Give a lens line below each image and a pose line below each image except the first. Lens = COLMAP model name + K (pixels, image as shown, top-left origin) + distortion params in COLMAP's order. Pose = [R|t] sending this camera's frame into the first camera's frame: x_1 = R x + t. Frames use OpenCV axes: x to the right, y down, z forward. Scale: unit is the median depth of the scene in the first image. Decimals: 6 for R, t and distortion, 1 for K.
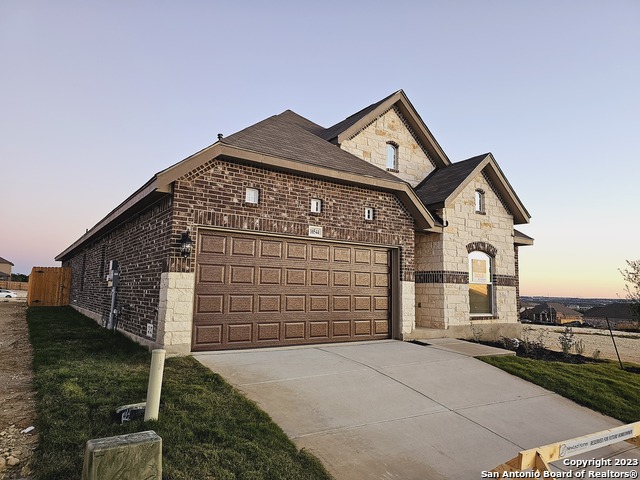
lens RADIAL K [[427.9, 0, 320.0], [0, 427.9, 240.0], [0, 0, 1]] dist [0.026111, -0.001930]
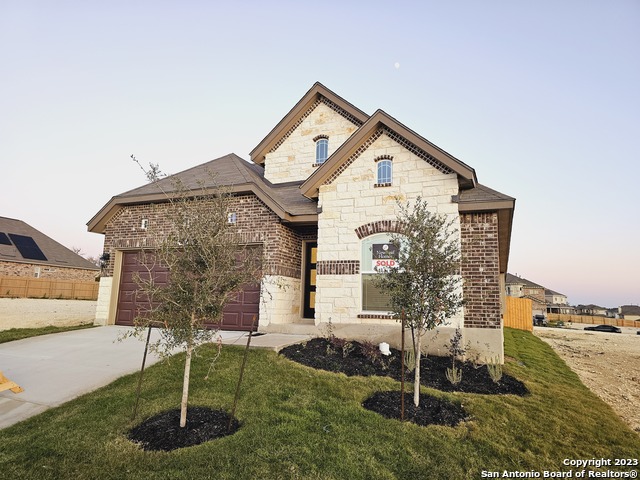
lens RADIAL K [[427.9, 0, 320.0], [0, 427.9, 240.0], [0, 0, 1]] dist [0.026111, -0.001930]
pose [[0.545298, -0.138652, -0.826696, 1.116032], [0.086488, 0.990268, -0.109037, 0.134271], [0.833769, -0.012041, 0.551983, 0.538152]]
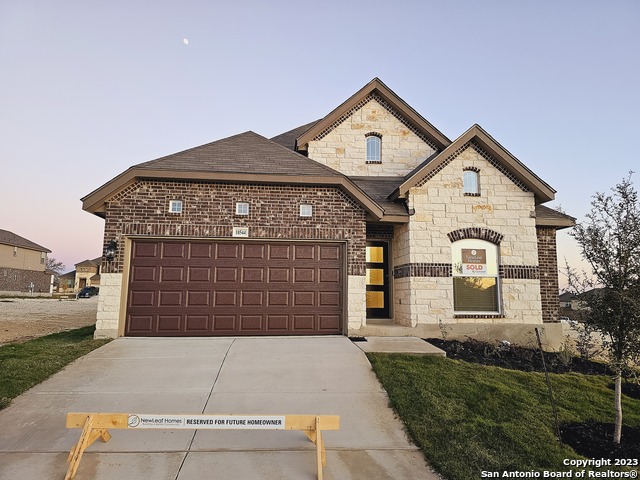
lens RADIAL K [[427.9, 0, 320.0], [0, 427.9, 240.0], [0, 0, 1]] dist [0.026111, -0.001930]
pose [[0.883384, -0.076757, -0.462321, 0.579323], [0.065973, 0.997040, -0.039475, 0.048774], [0.463983, 0.004371, 0.885833, 0.108302]]
